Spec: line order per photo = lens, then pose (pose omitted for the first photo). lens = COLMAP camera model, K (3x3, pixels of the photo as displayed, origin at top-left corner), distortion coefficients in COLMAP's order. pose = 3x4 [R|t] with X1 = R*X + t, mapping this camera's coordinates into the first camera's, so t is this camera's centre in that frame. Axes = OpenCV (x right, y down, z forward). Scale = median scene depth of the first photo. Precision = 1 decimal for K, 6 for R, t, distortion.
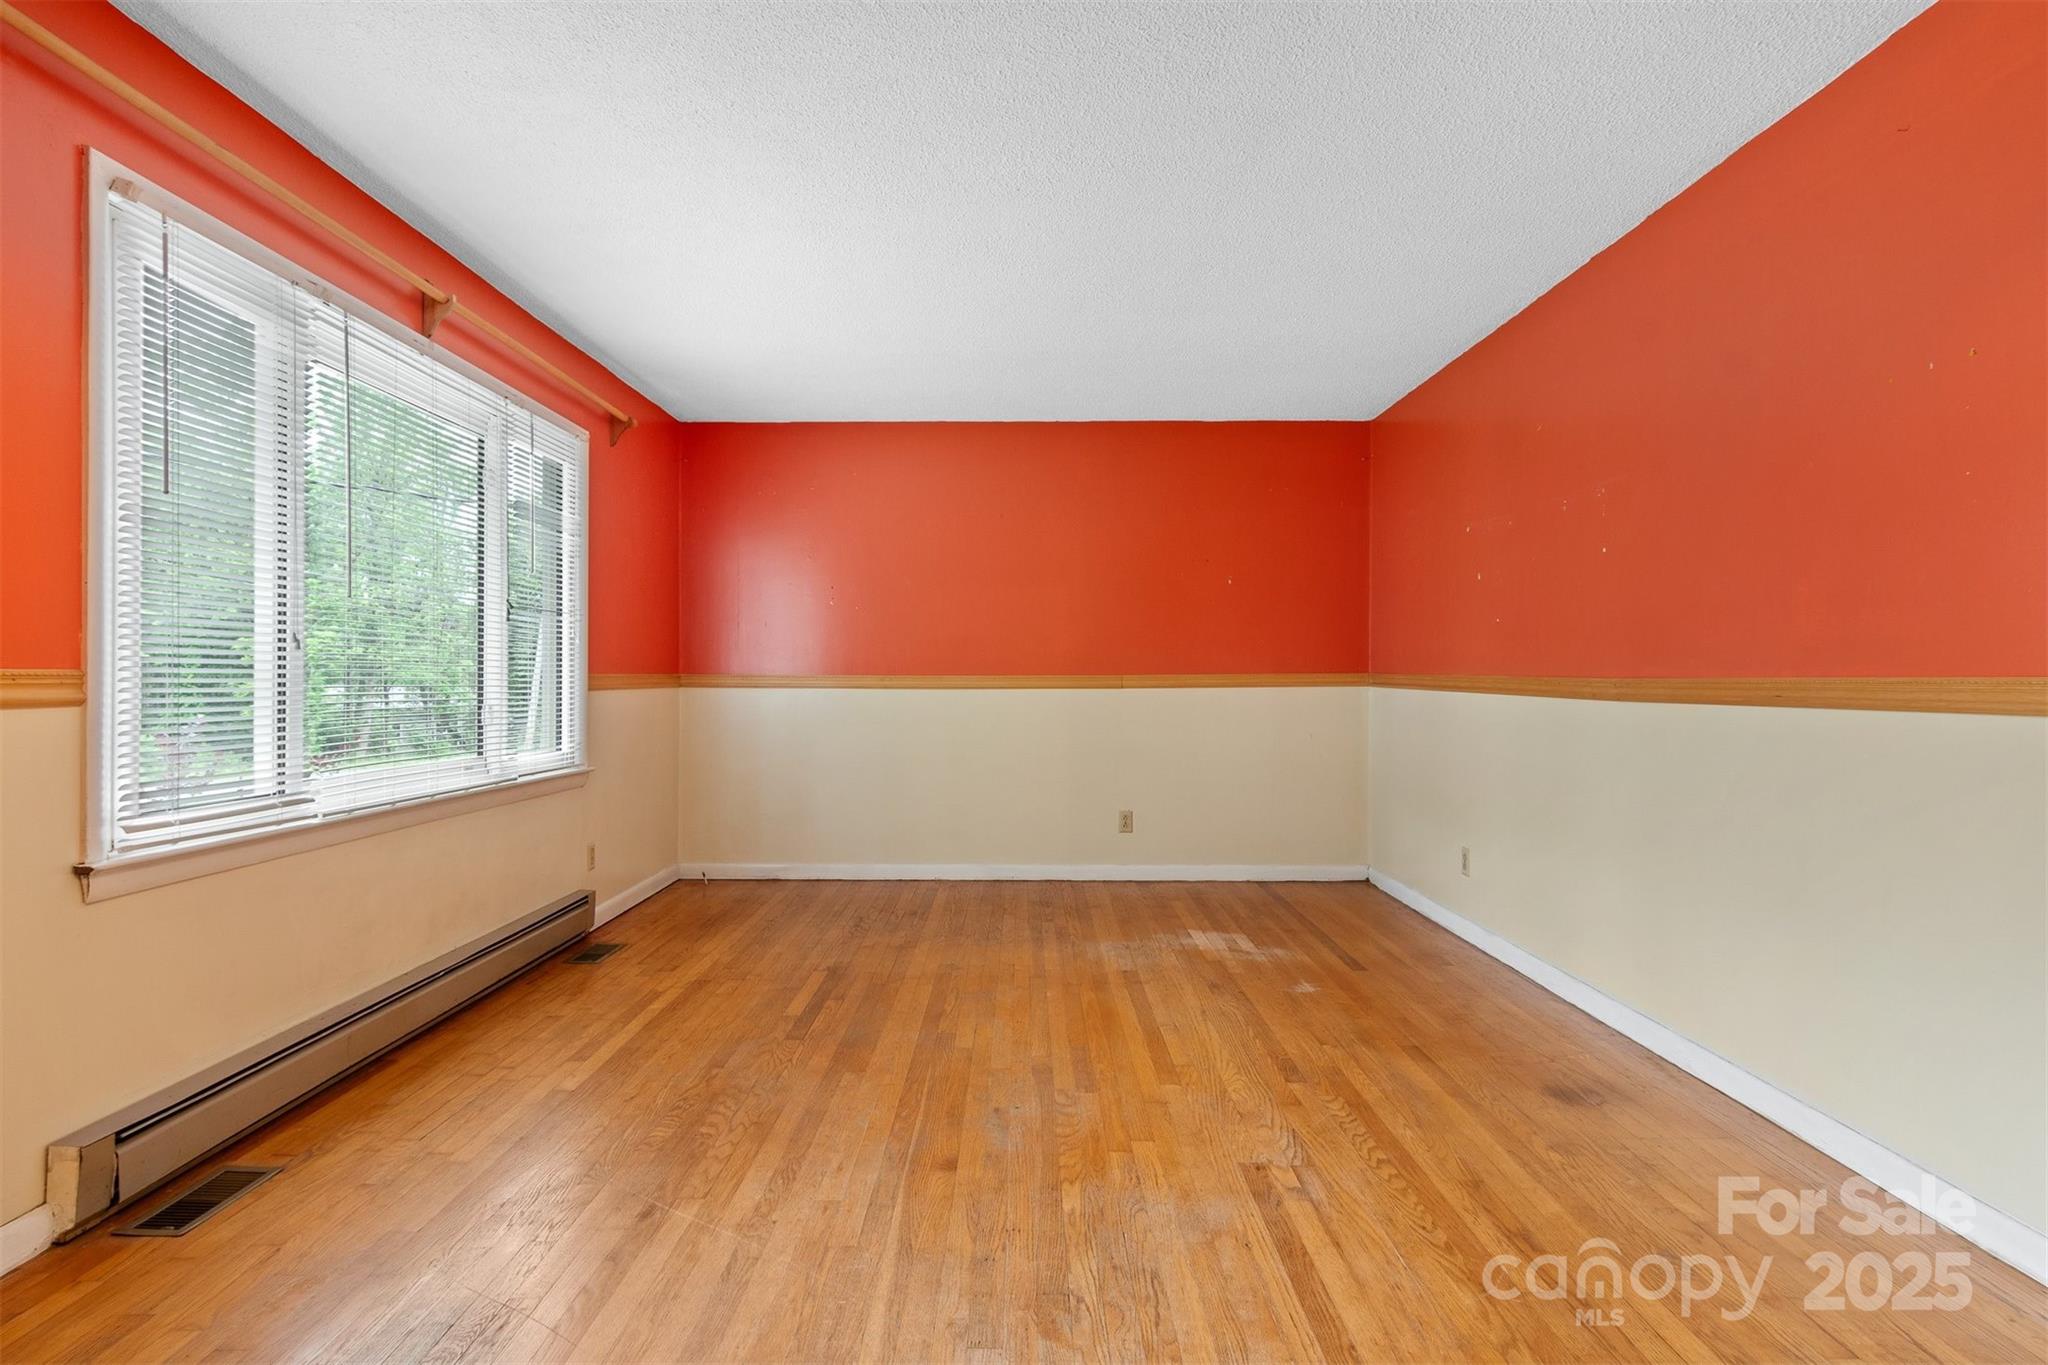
lens RADIAL K [[1104.9, 0, 1015.6], [0, 1104.9, 674.7], [0, 0, 1]] dist [0.004866, -0.001827]
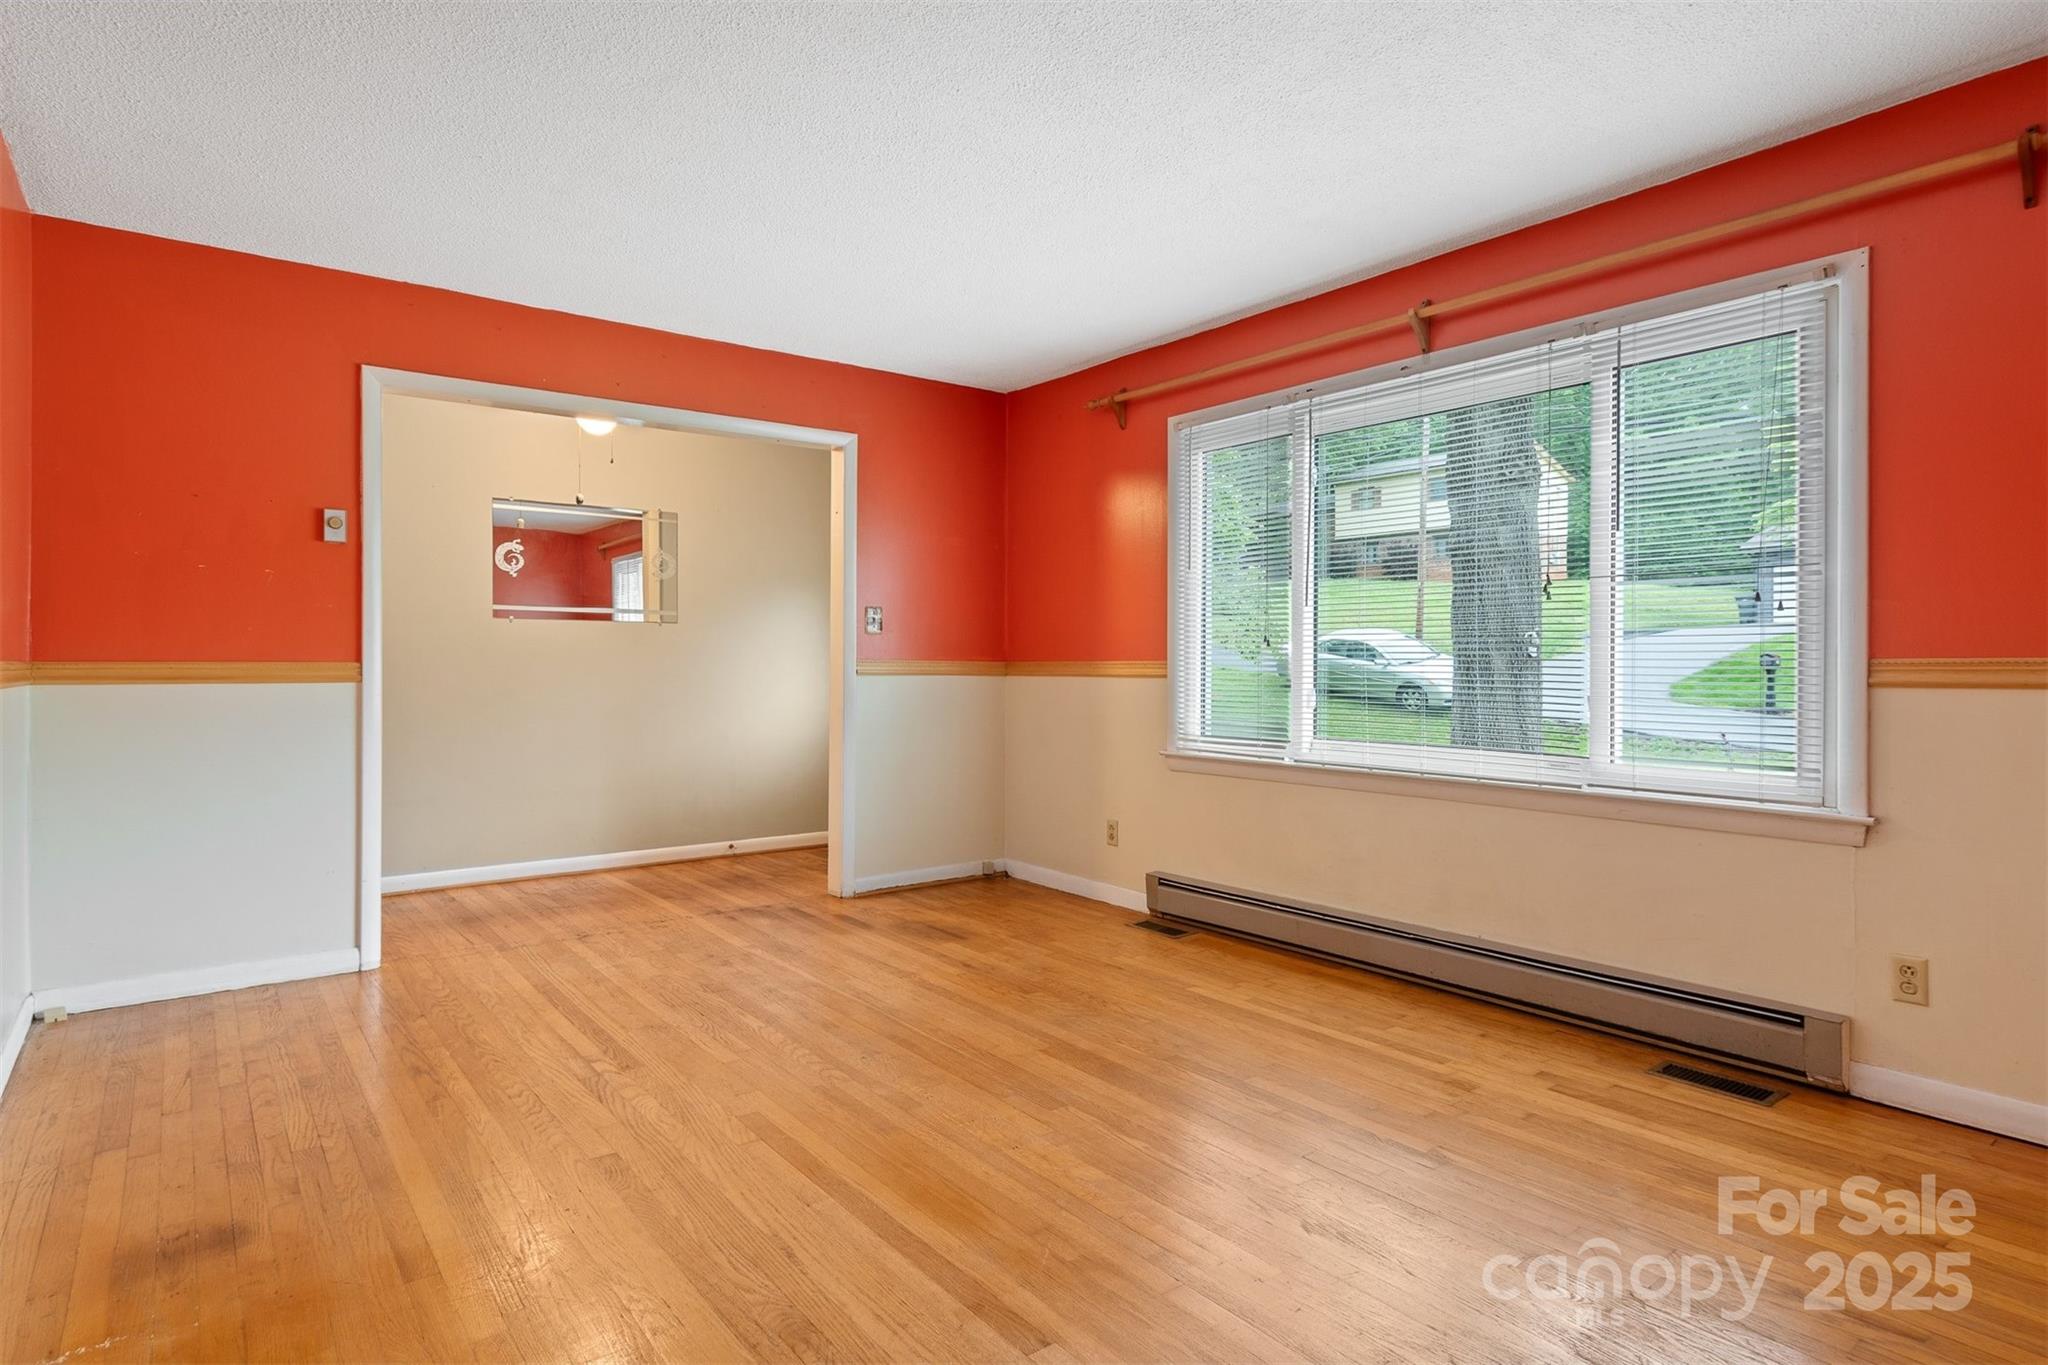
lens RADIAL K [[1104.9, 0, 1020.9], [0, 1104.9, 678.2], [0, 0, 1]] dist [0.004866, -0.001827]
pose [[-0.794157, 0.005893, -0.607684, 0.610861], [-0.000008, 0.999953, 0.009706, 0.006961], [0.607713, 0.007713, -0.794119, 2.220937]]
